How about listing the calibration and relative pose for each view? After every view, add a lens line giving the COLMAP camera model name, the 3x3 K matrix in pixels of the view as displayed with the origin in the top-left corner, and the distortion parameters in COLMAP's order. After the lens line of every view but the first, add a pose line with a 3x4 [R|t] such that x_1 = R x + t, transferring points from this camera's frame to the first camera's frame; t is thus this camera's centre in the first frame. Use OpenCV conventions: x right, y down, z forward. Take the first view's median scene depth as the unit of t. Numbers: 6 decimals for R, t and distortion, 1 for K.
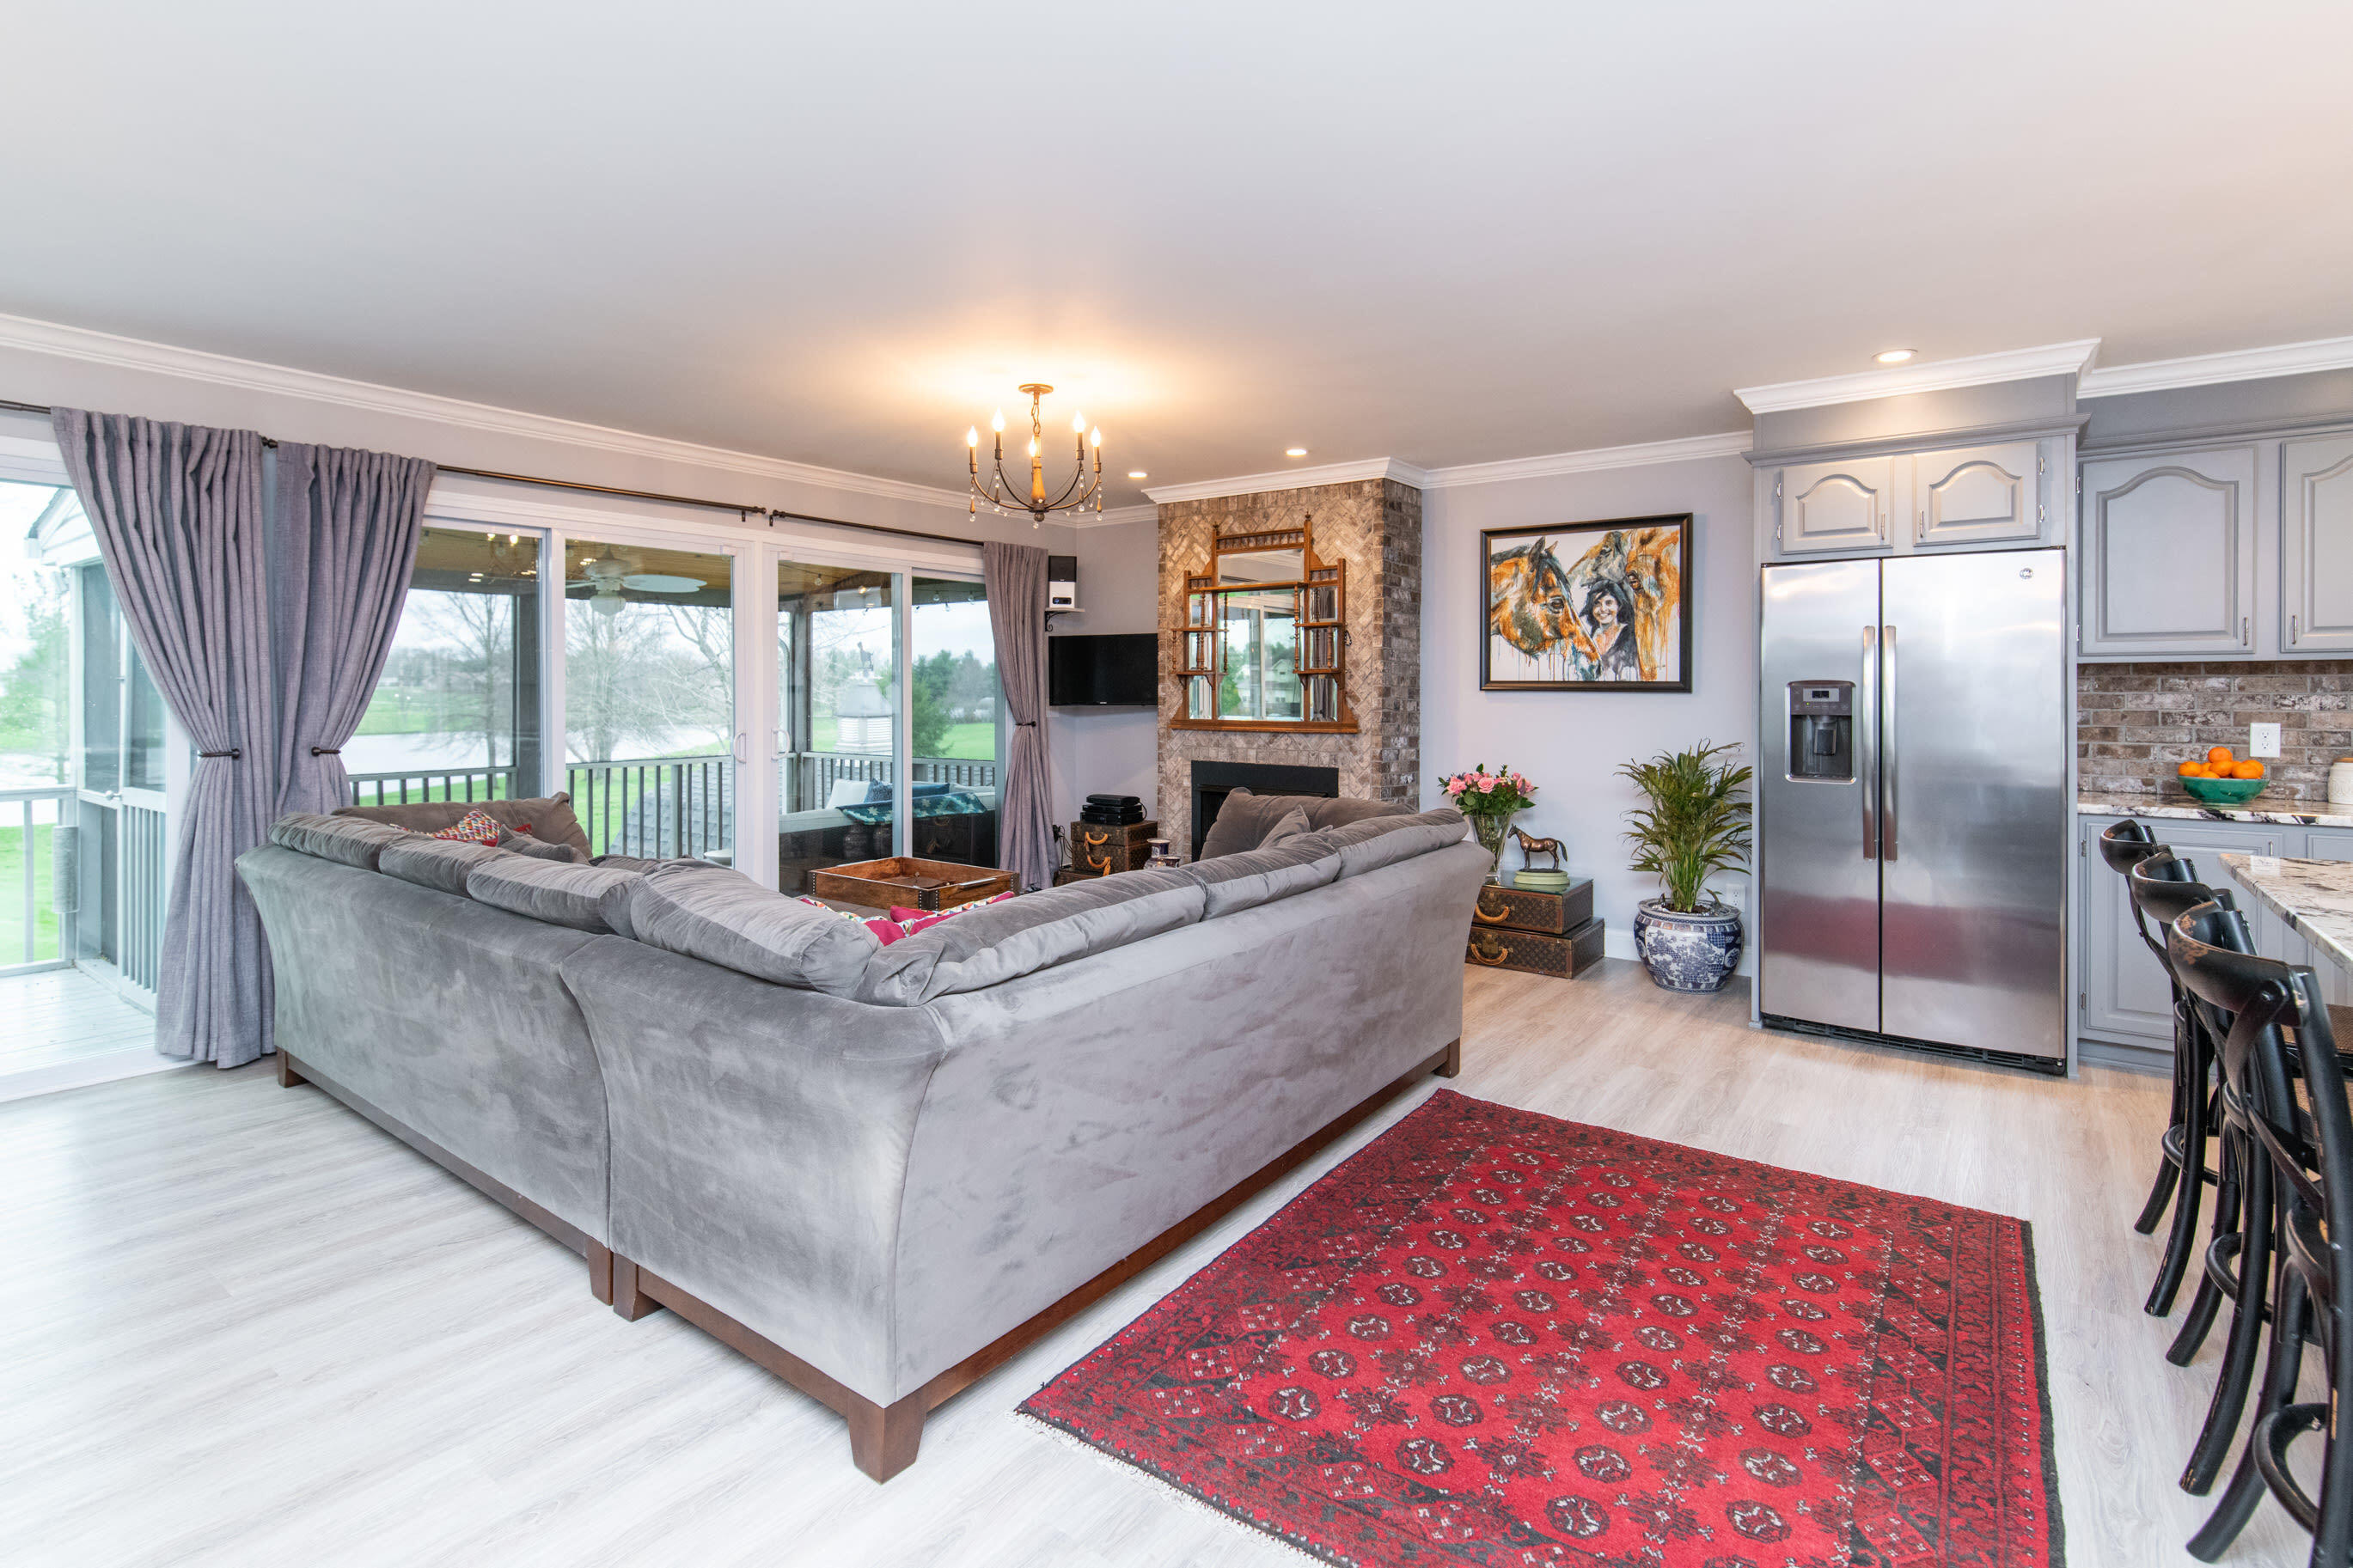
lens RADIAL K [[1110.0, 0, 1190.5], [0, 1110.0, 690.7], [0, 0, 1]] dist [0.000720, -0.000015]
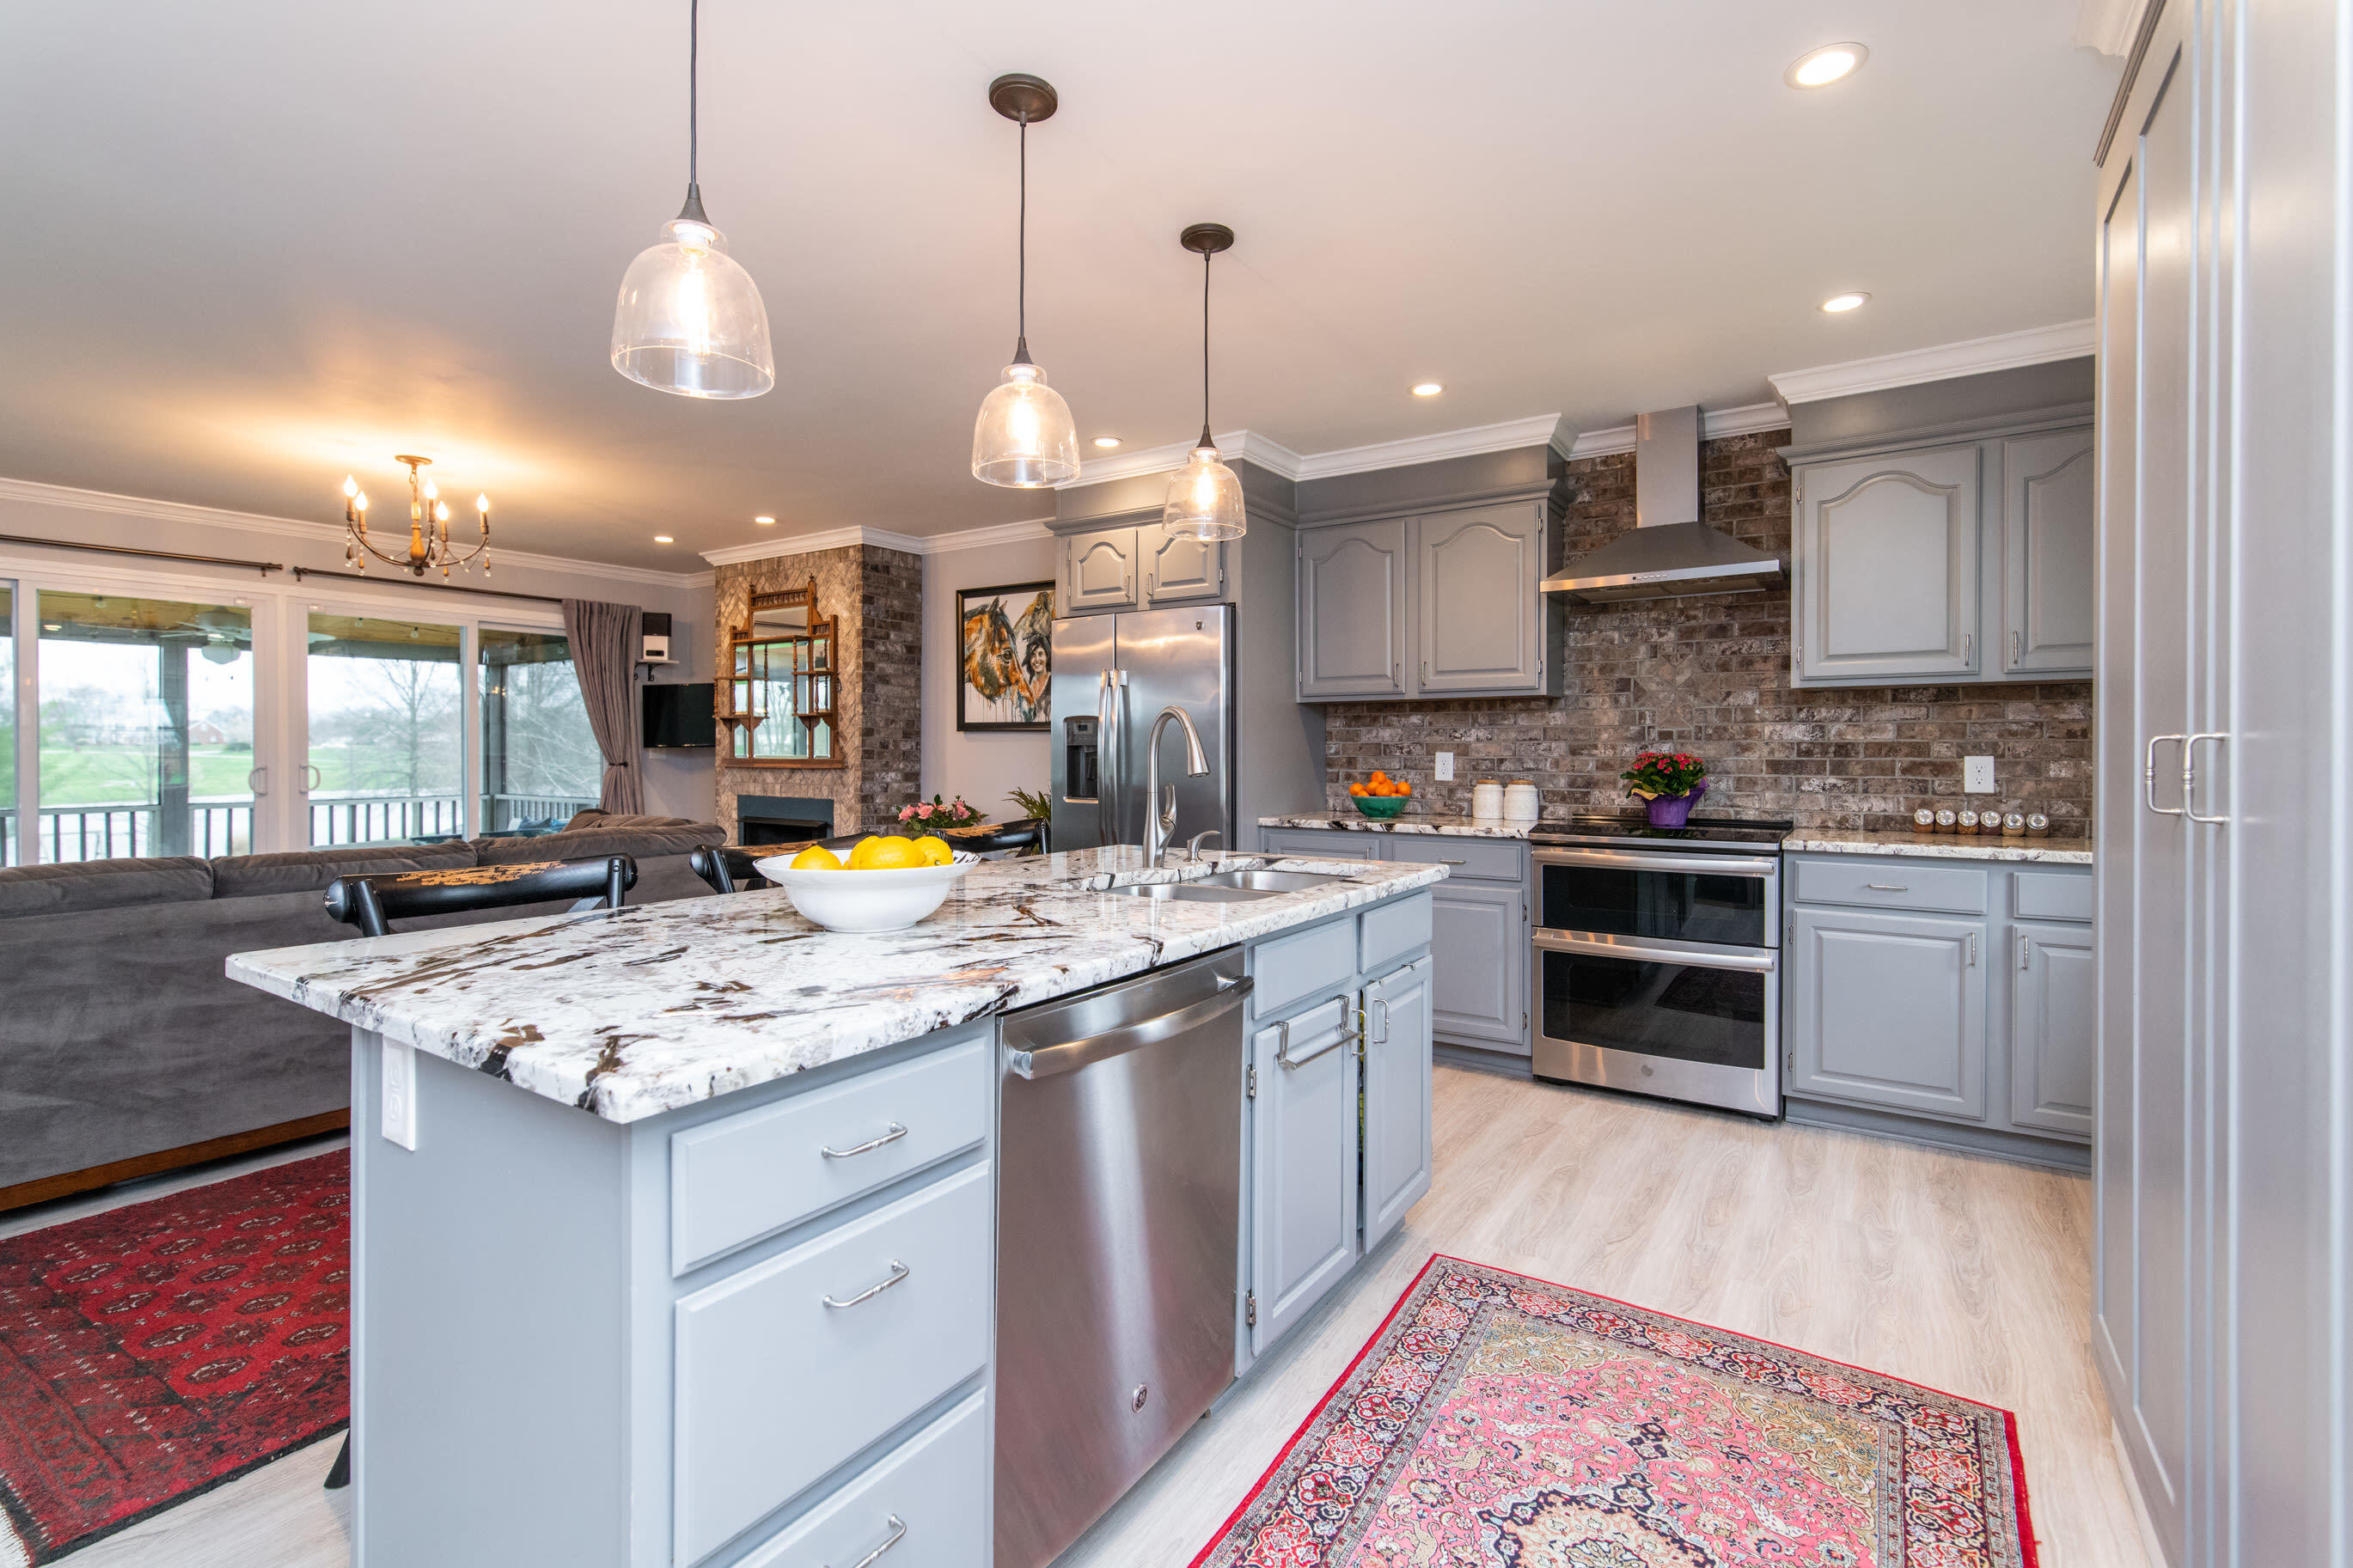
lens RADIAL K [[1042.1, 0, 1172.9], [0, 1042.1, 757.5], [0, 0, 1]] dist [0.012426, 0.000190]
pose [[0.999180, 0.000718, 0.040471, 0.454179], [-0.000975, 0.999979, 0.006348, 0.020367], [-0.040466, -0.006382, 0.999161, -0.083414]]
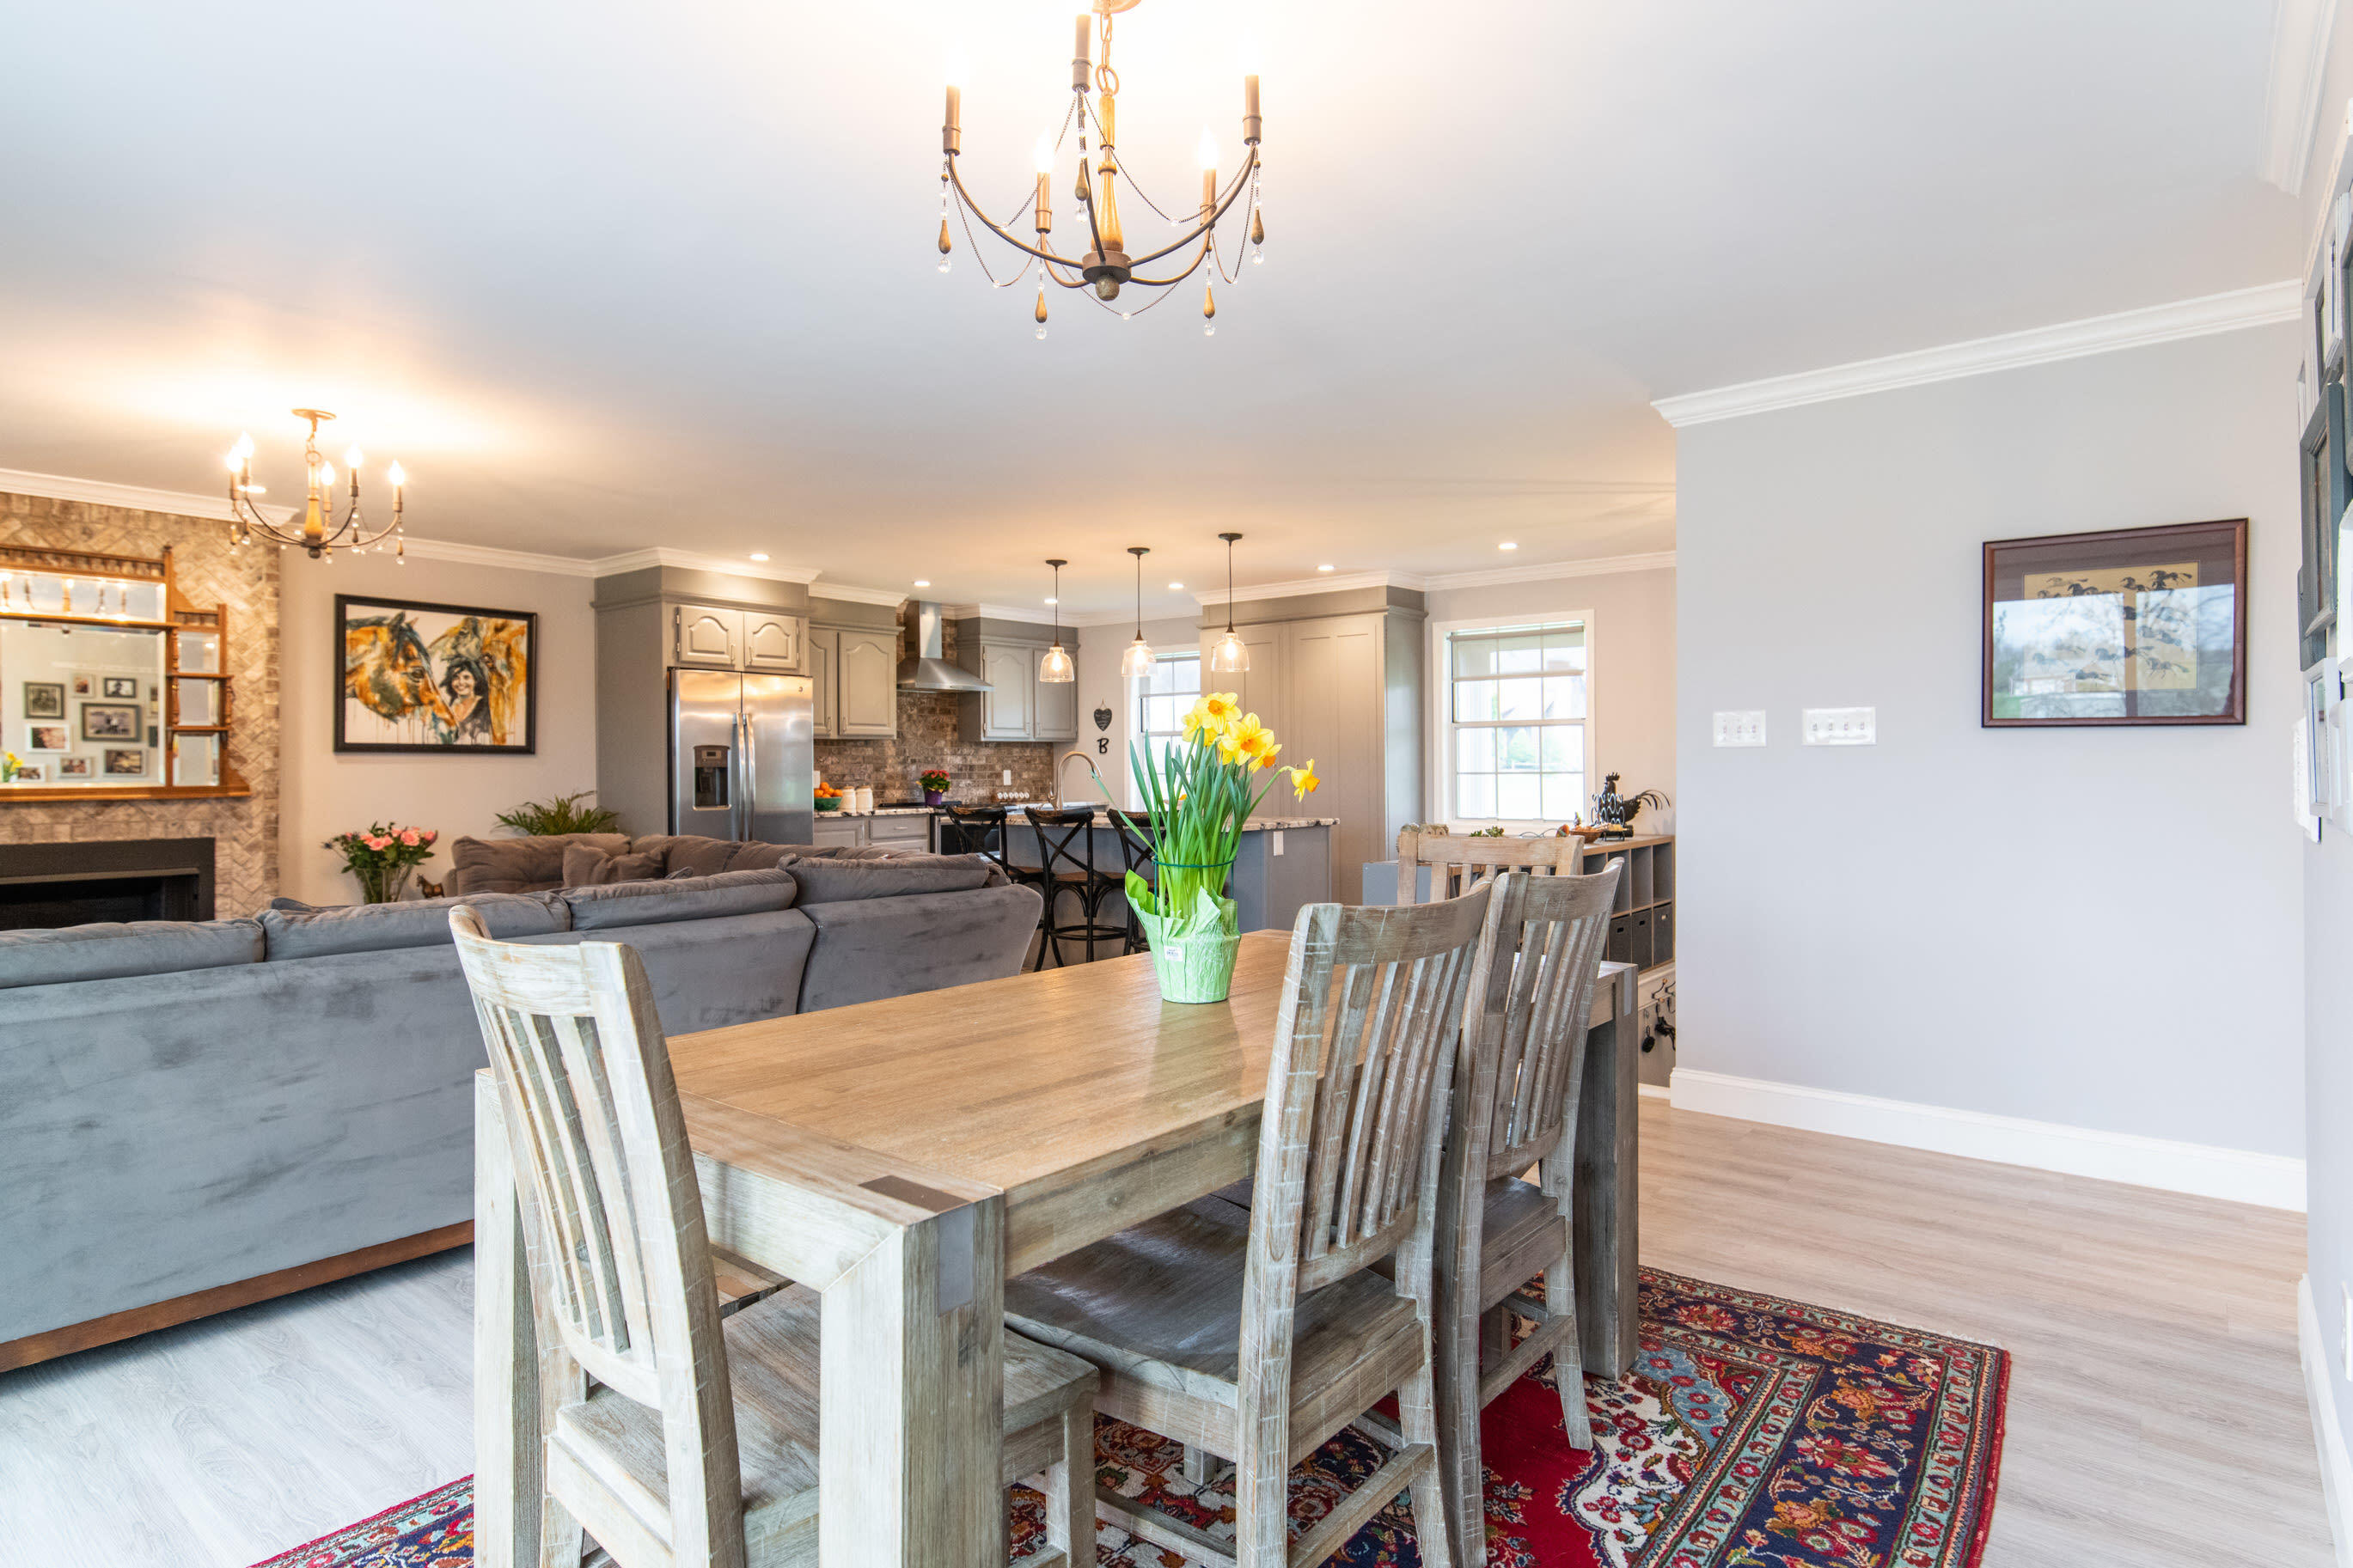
lens RADIAL K [[1238.0, 0, 1173.9], [0, 1238.0, 767.9], [0, 0, 1]] dist [-0.001415, -0.001048]
pose [[0.050695, -0.003092, 0.998709, -0.855667], [0.005383, 0.999982, 0.002822, 0.015827], [-0.998700, 0.005233, 0.050711, 0.184999]]
